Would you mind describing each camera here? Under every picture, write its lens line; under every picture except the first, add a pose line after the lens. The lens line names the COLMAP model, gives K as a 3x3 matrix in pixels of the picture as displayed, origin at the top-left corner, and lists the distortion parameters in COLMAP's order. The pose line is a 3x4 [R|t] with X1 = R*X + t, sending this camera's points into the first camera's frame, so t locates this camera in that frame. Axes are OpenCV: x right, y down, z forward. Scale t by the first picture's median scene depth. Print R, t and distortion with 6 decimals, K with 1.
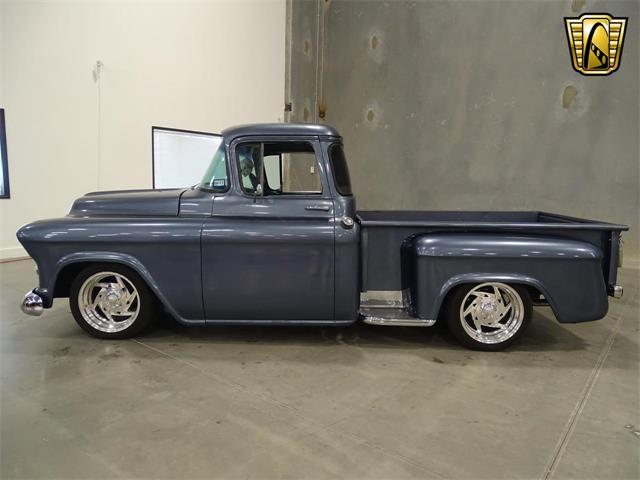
lens RADIAL K [[462.3, 0, 323.4], [0, 462.3, 242.2], [0, 0, 1]] dist [-0.010209, 0.009036]
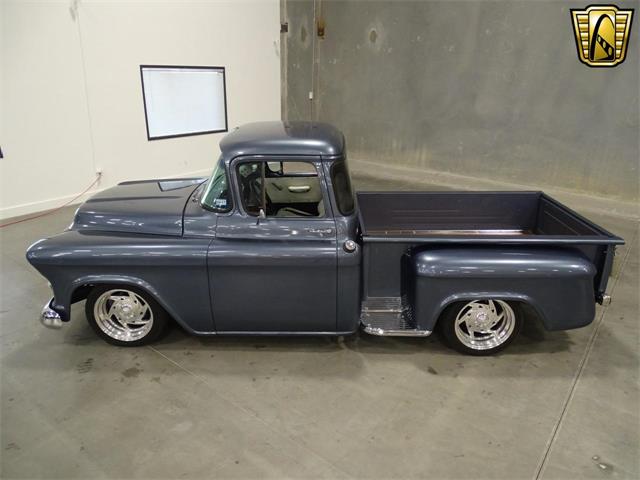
lens RADIAL K [[462.3, 0, 324.4], [0, 462.3, 242.5], [0, 0, 1]] dist [-0.010209, 0.009036]
pose [[0.999959, -0.008797, 0.002342, -0.005944], [0.008014, 0.972708, 0.231896, -0.273118], [-0.004318, -0.231868, 0.972738, 0.009646]]
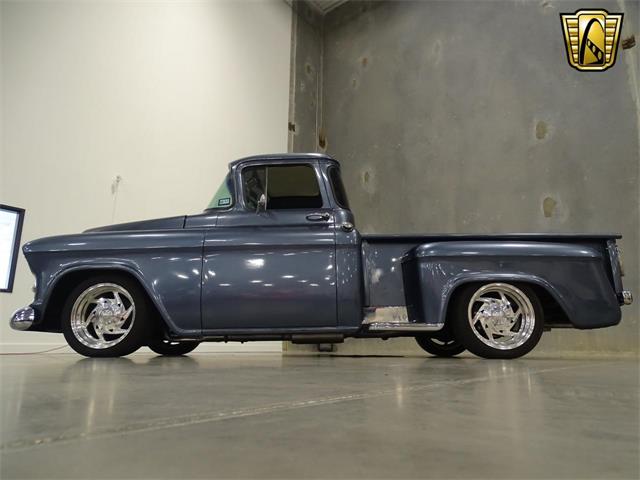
lens RADIAL K [[462.3, 0, 323.6], [0, 462.3, 240.5], [0, 0, 1]] dist [-0.010209, 0.009036]
pose [[0.999857, -0.015912, 0.005793, -0.007641], [0.016930, 0.931956, -0.362176, 0.341243], [0.000364, 0.362223, 0.932092, 0.047405]]
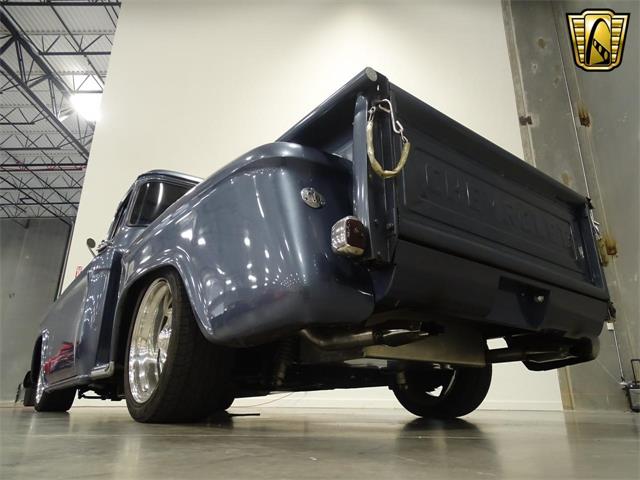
lens RADIAL K [[462.3, 0, 318.1], [0, 462.3, 236.8], [0, 0, 1]] dist [-0.010209, 0.009036]
pose [[0.618303, -0.283243, -0.733126, 0.874618], [-0.107374, 0.893613, -0.435805, 0.248735], [0.778570, 0.348179, 0.522111, 0.822294]]
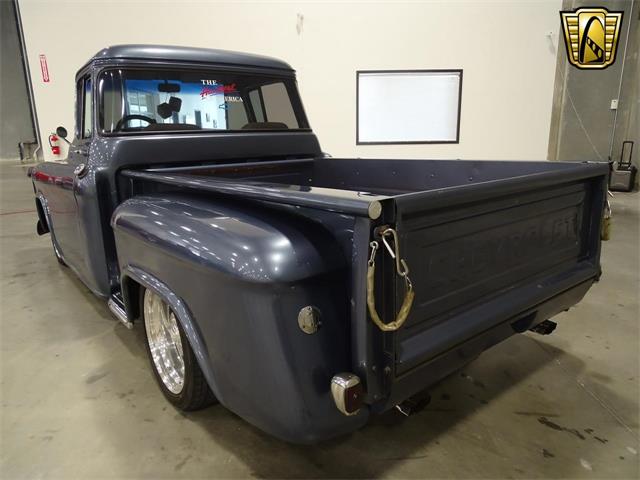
lens RADIAL K [[462.3, 0, 318.4], [0, 462.3, 239.0], [0, 0, 1]] dist [-0.010209, 0.009036]
pose [[0.621787, 0.140171, -0.770541, 0.883342], [-0.065381, 0.989709, 0.127282, -0.050510], [0.780453, -0.028763, 0.624553, 0.781231]]
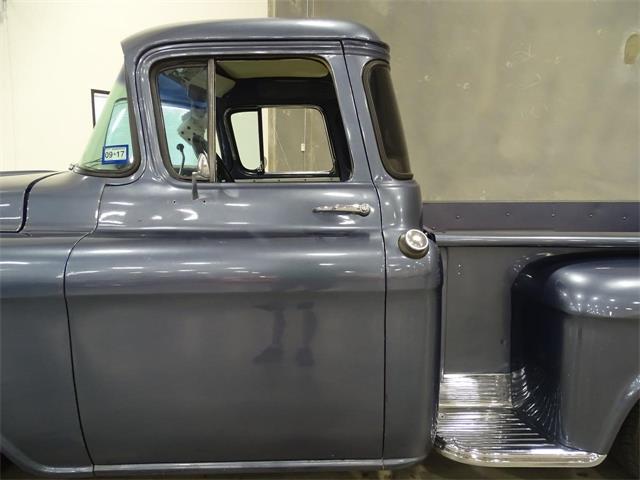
lens RADIAL K [[462.3, 0, 324.5], [0, 462.3, 239.0], [0, 0, 1]] dist [-0.010209, 0.009036]
pose [[0.999492, -0.013620, 0.028806, -0.040325], [0.012762, 0.999476, 0.029760, -0.056635], [-0.029196, -0.029377, 0.999142, 0.552342]]
